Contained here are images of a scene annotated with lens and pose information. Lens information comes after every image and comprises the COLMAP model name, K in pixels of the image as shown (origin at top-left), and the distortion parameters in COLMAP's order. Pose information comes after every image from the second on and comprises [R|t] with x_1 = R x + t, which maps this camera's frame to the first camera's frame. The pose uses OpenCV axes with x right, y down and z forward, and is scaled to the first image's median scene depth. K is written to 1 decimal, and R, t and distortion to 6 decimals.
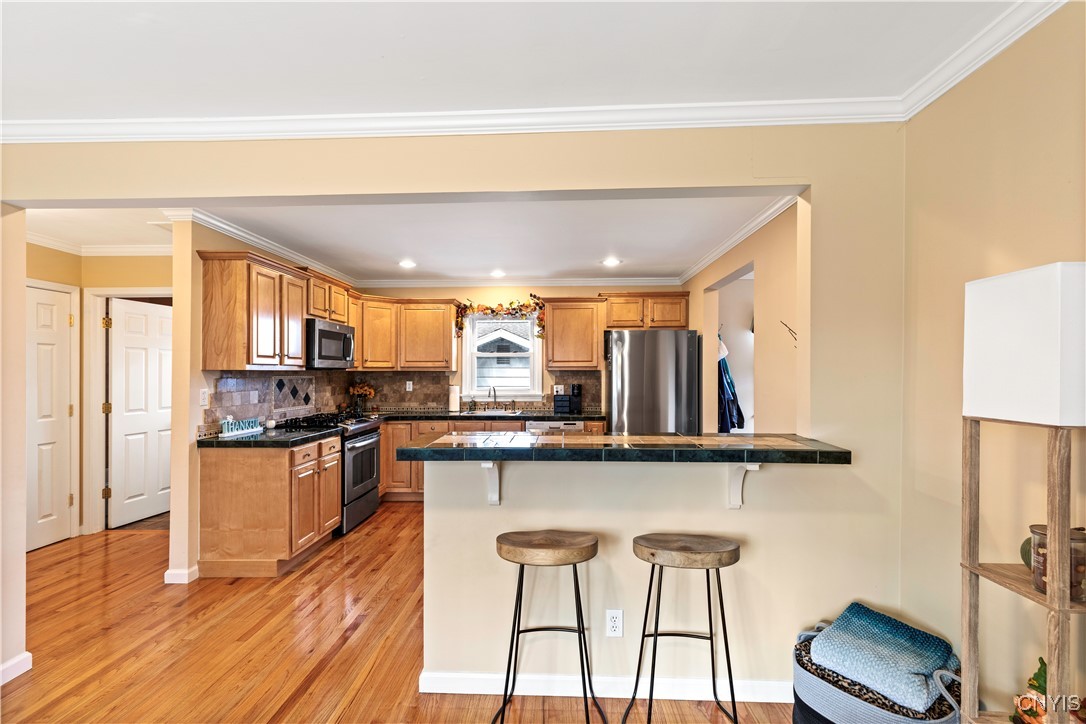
lens RADIAL K [[493.2, 0, 540.1], [0, 493.2, 363.7], [0, 0, 1]] dist [0.013101, -0.002384]
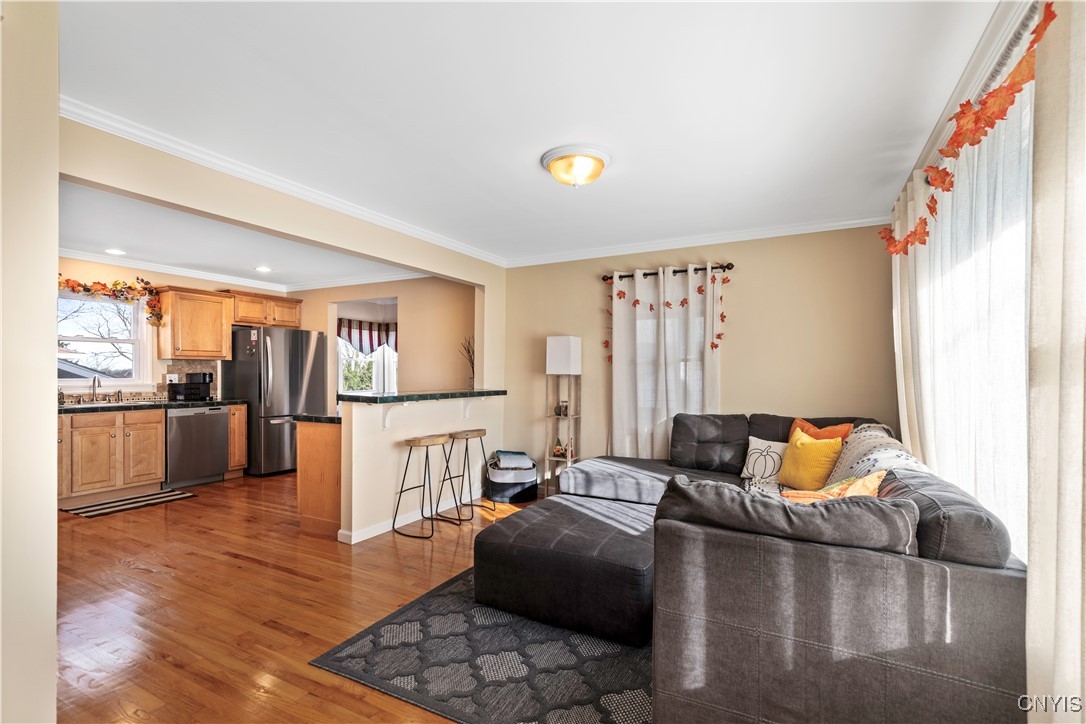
lens RADIAL K [[493.2, 0, 544.9], [0, 493.2, 372.2], [0, 0, 1]] dist [0.013101, -0.002384]
pose [[0.426495, 0.002650, 0.904486, -0.706755], [-0.021711, 0.999738, 0.007308, 0.020954], [-0.904229, -0.022754, 0.426440, -0.140807]]
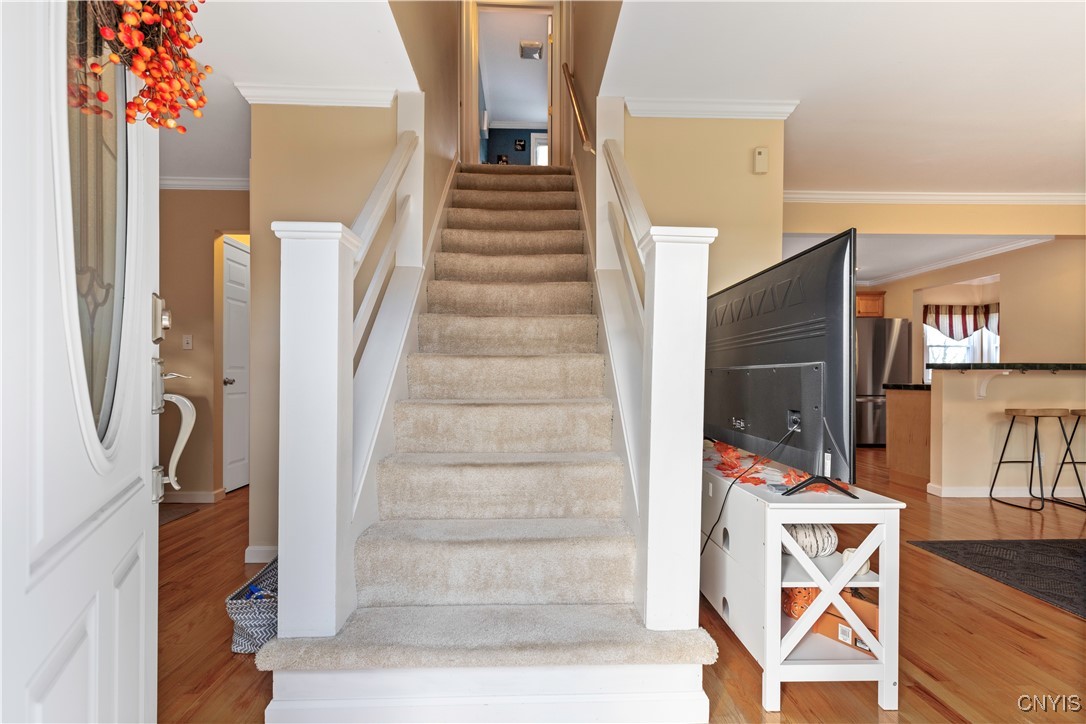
lens RADIAL K [[493.2, 0, 545.6], [0, 493.2, 367.6], [0, 0, 1]] dist [0.013101, -0.002384]
pose [[0.995706, 0.015948, 0.091187, -0.919925], [-0.017235, 0.999762, 0.013342, 0.077677], [-0.090952, -0.014856, 0.995744, -0.355117]]
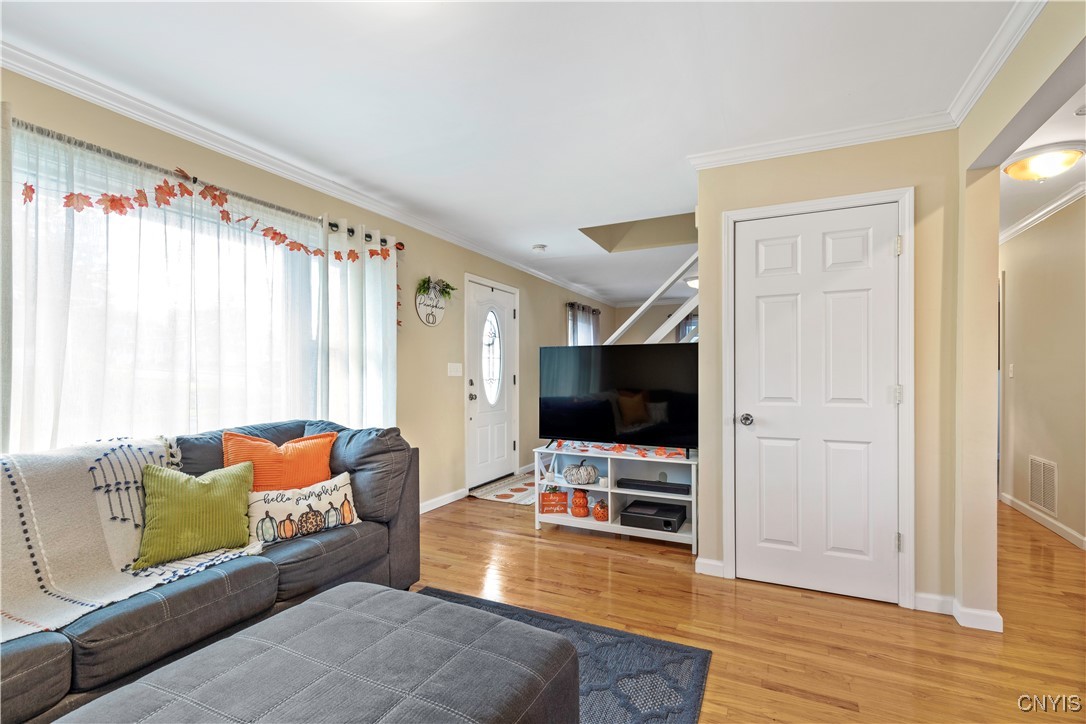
lens RADIAL K [[493.2, 0, 544.7], [0, 493.2, 373.8], [0, 0, 1]] dist [0.013101, -0.002384]
pose [[-0.392950, 0.008206, -0.919523, 0.125131], [0.024385, 0.999702, -0.001499, 0.045237], [0.919236, -0.023012, -0.393033, 0.310954]]
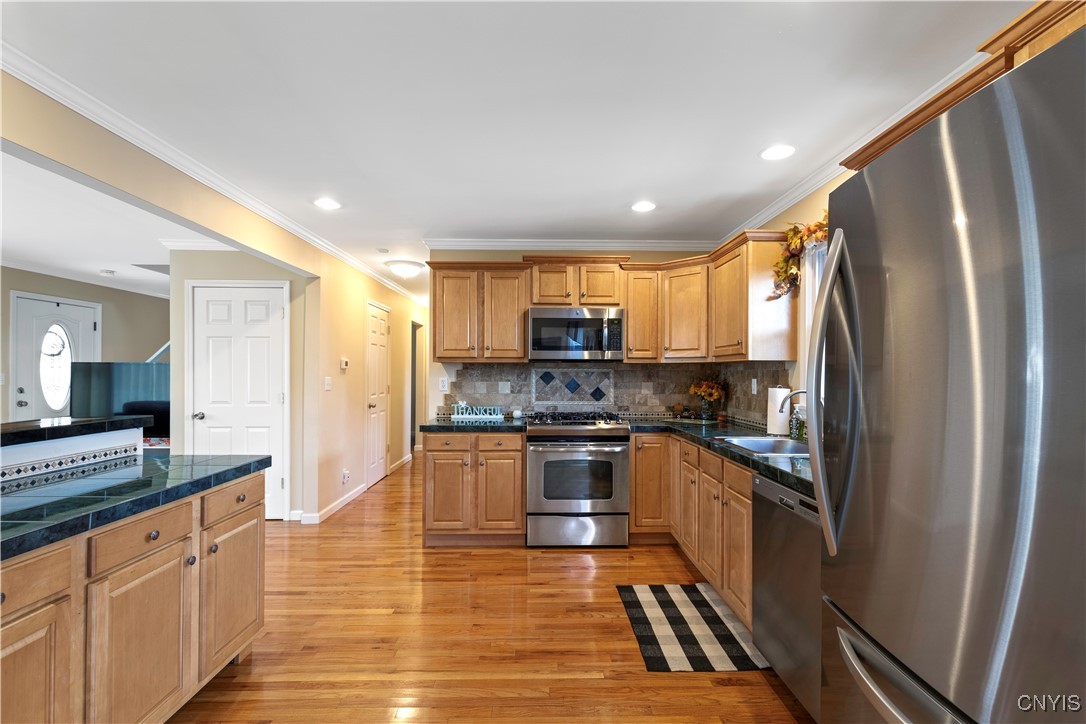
lens RADIAL K [[493.2, 0, 545.7], [0, 493.2, 370.2], [0, 0, 1]] dist [0.013101, -0.002384]
pose [[0.059085, 0.002838, -0.998249, 0.481523], [0.016528, 0.999856, 0.003821, 0.024898], [0.998116, -0.016725, 0.059030, 0.965243]]
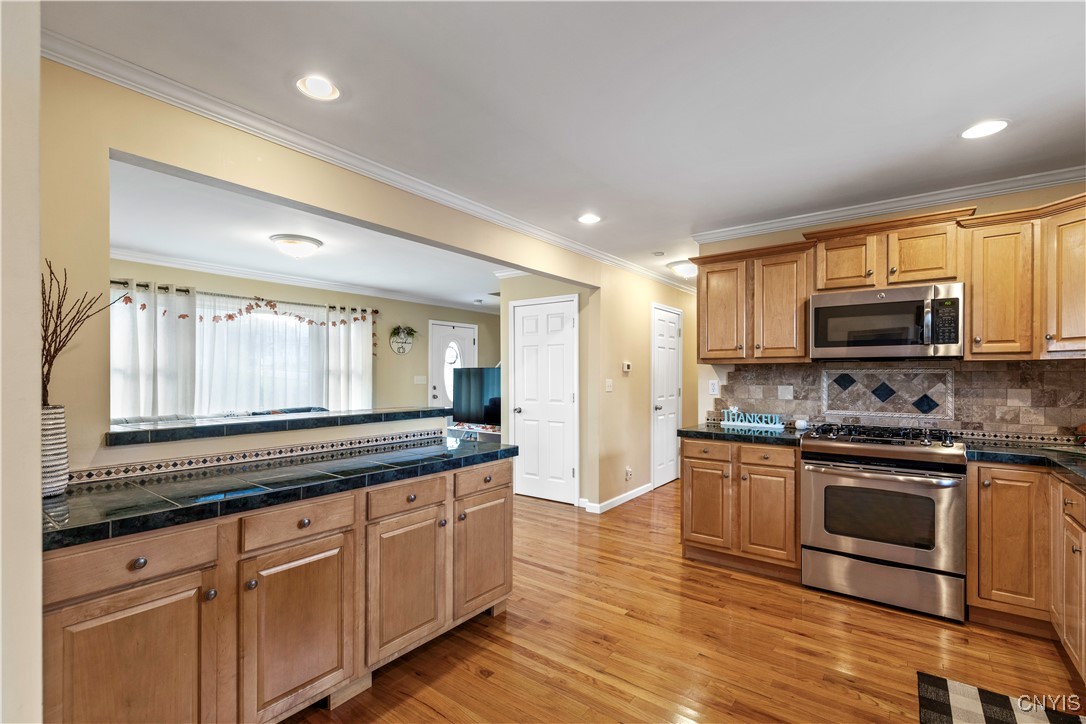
lens RADIAL K [[493.2, 0, 542.9], [0, 493.2, 375.5], [0, 0, 1]] dist [0.013101, -0.002384]
pose [[-0.567224, 0.007980, -0.823525, 0.418285], [0.019440, 0.999804, -0.003701, 0.028461], [0.823334, -0.018108, -0.567268, 1.082901]]
